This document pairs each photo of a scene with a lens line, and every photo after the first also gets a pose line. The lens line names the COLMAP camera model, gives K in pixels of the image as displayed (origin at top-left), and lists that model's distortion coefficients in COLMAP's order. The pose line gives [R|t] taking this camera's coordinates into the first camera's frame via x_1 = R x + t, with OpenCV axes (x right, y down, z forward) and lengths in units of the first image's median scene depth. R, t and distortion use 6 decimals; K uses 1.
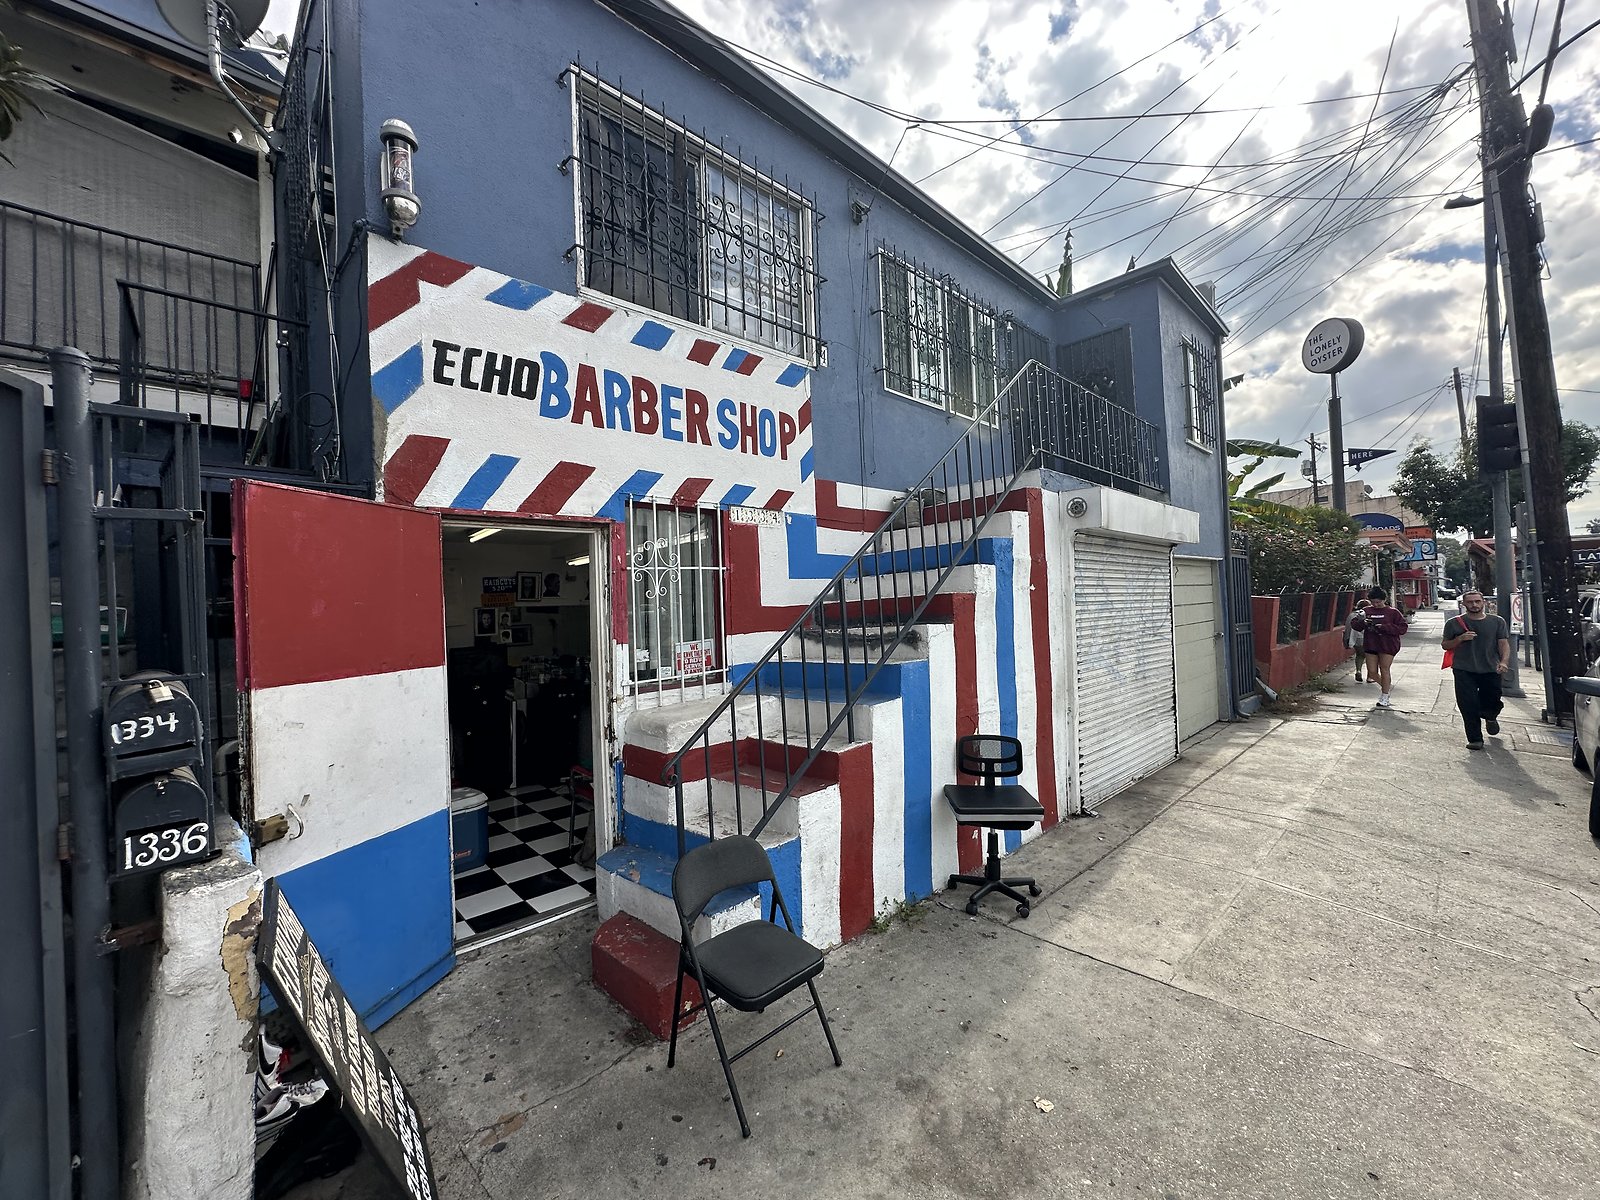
lens RADIAL K [[638.8, 0, 797.7], [0, 638.8, 599.9], [0, 0, 1]] dist [-0.003645, 0.001193]
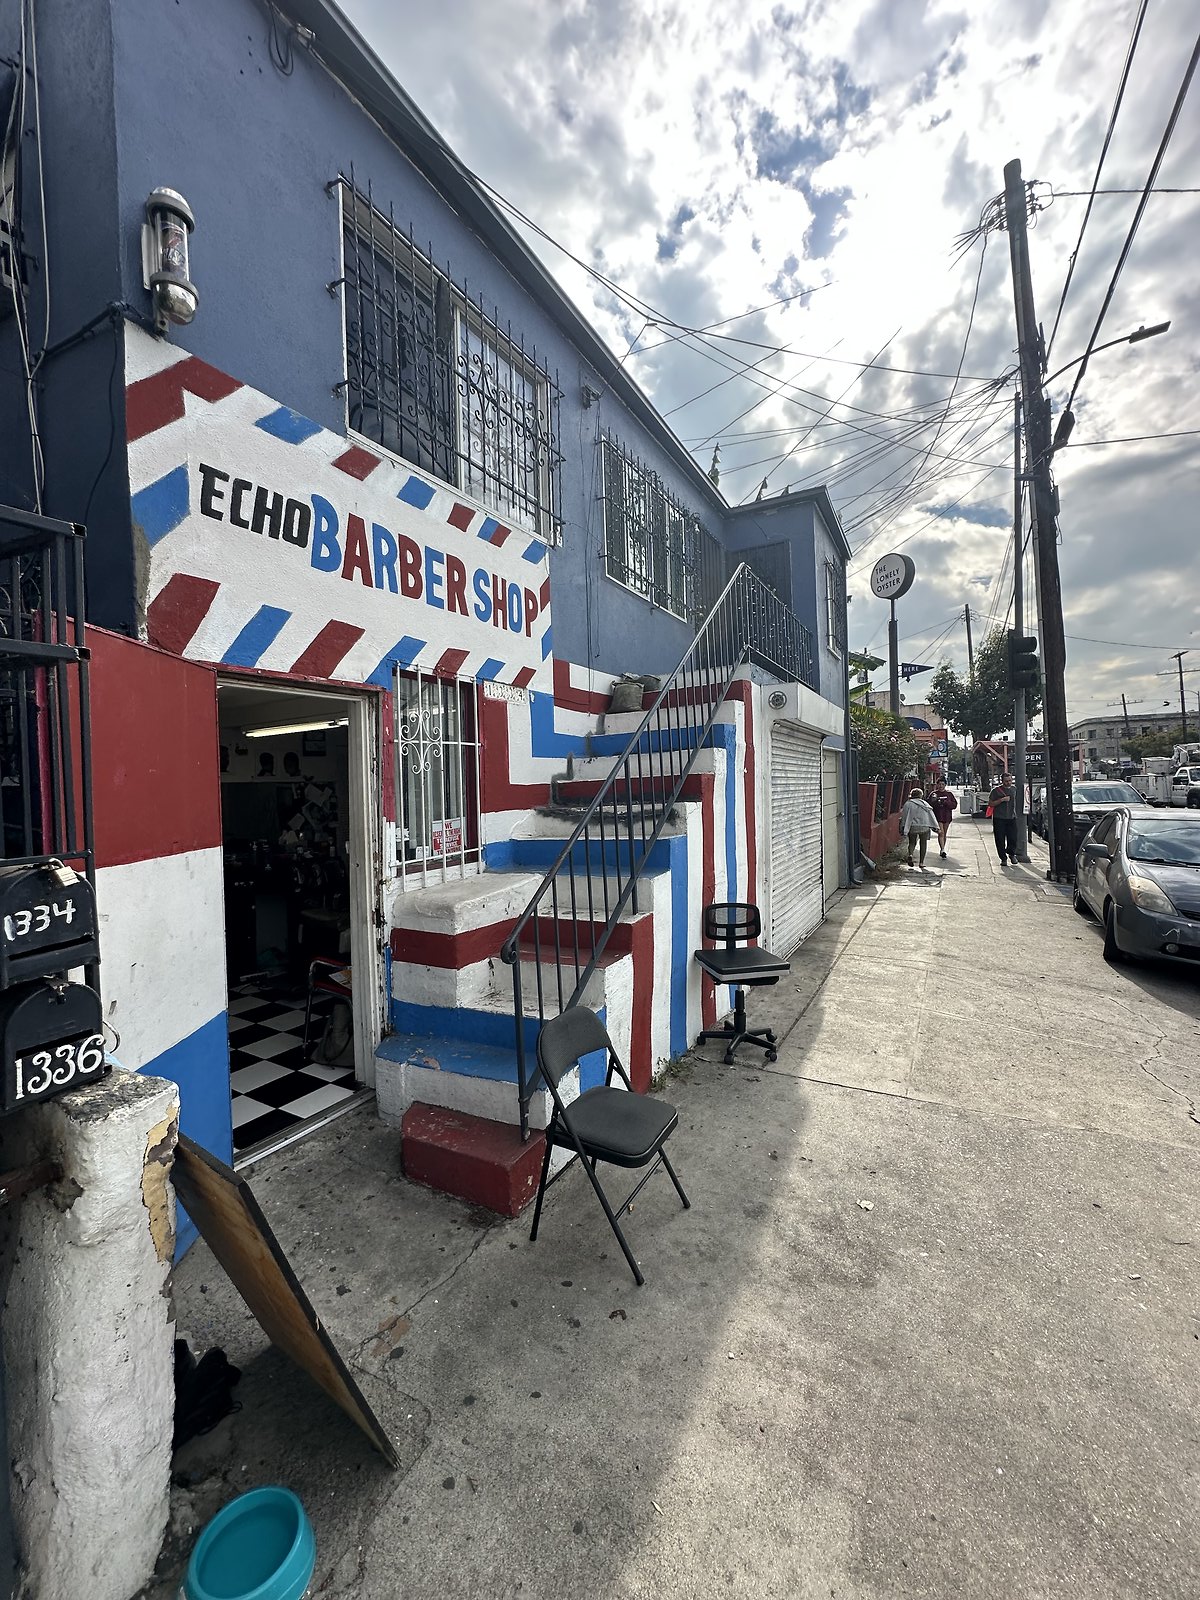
lens RADIAL K [[638.8, 0, 600.1], [0, 638.8, 797.6], [0, 0, 1]] dist [-0.003645, 0.001193]
pose [[0.955406, 0.005422, 0.295247, -0.255777], [-0.011796, 0.999734, 0.019813, 0.011266], [-0.295061, -0.022412, 0.955216, 0.018827]]
